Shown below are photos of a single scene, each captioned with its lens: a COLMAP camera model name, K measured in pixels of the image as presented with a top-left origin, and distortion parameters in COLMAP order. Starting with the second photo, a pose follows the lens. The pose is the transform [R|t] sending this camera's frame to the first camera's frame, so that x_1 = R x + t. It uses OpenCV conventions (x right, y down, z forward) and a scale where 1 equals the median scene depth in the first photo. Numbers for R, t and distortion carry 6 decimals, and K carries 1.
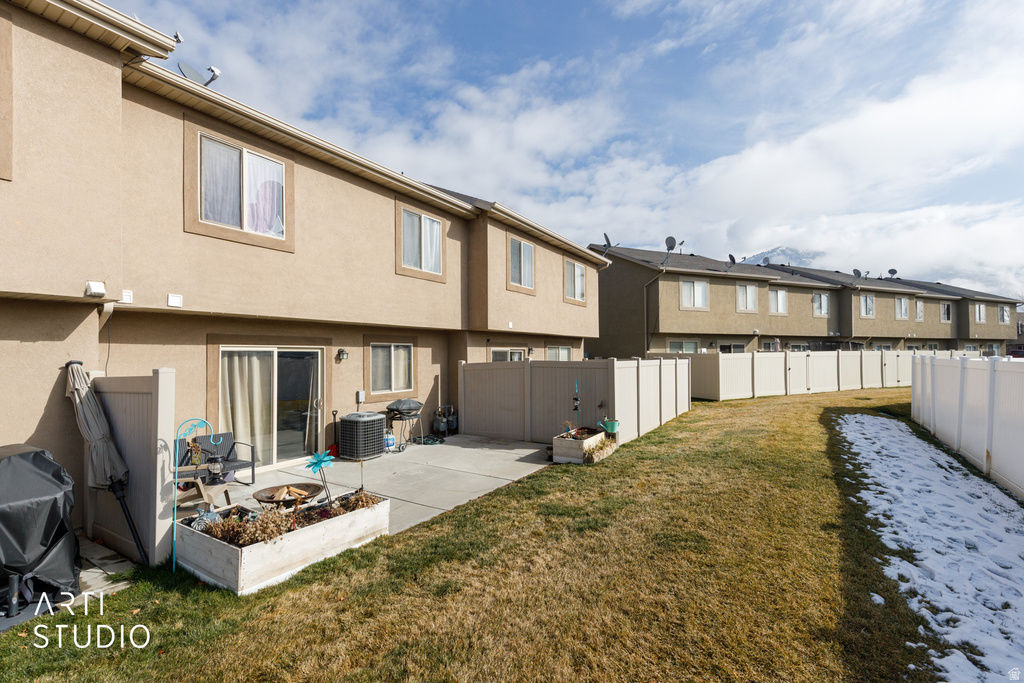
lens RADIAL K [[452.5, 0, 506.9], [0, 452.5, 349.7], [0, 0, 1]] dist [0.013625, -0.000256]
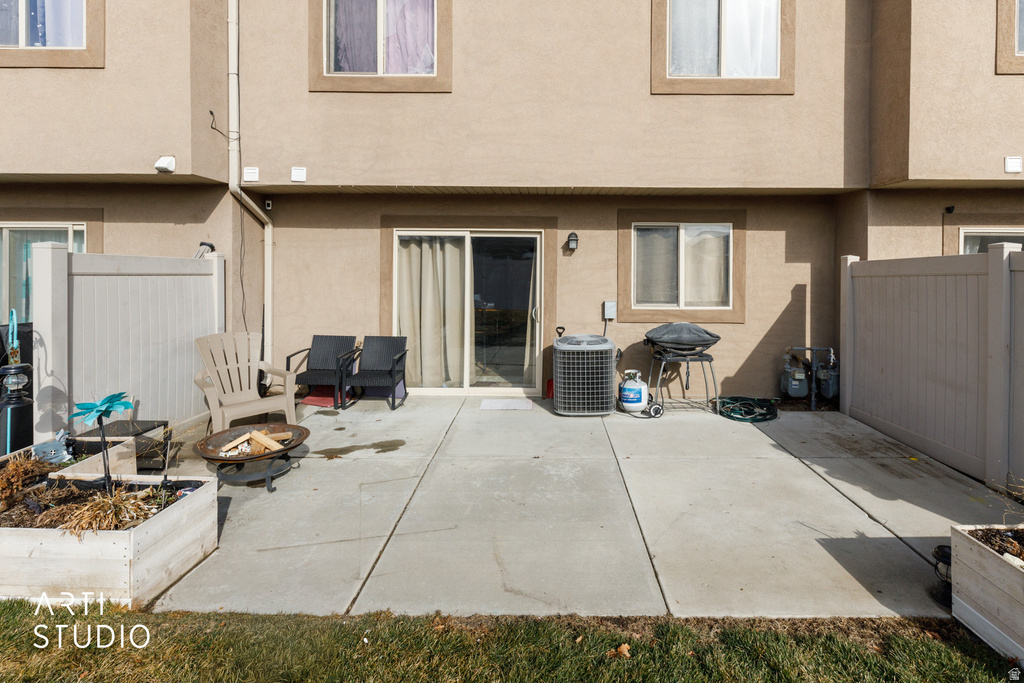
lens RADIAL K [[492.8, 0, 540.1], [0, 492.8, 264.6], [0, 0, 1]] dist [0.007506, -0.001268]
pose [[0.534763, 0.015553, -0.844859, 0.204550], [0.001221, 0.999815, 0.019178, 0.030249], [0.845001, -0.011287, 0.534645, 0.593698]]
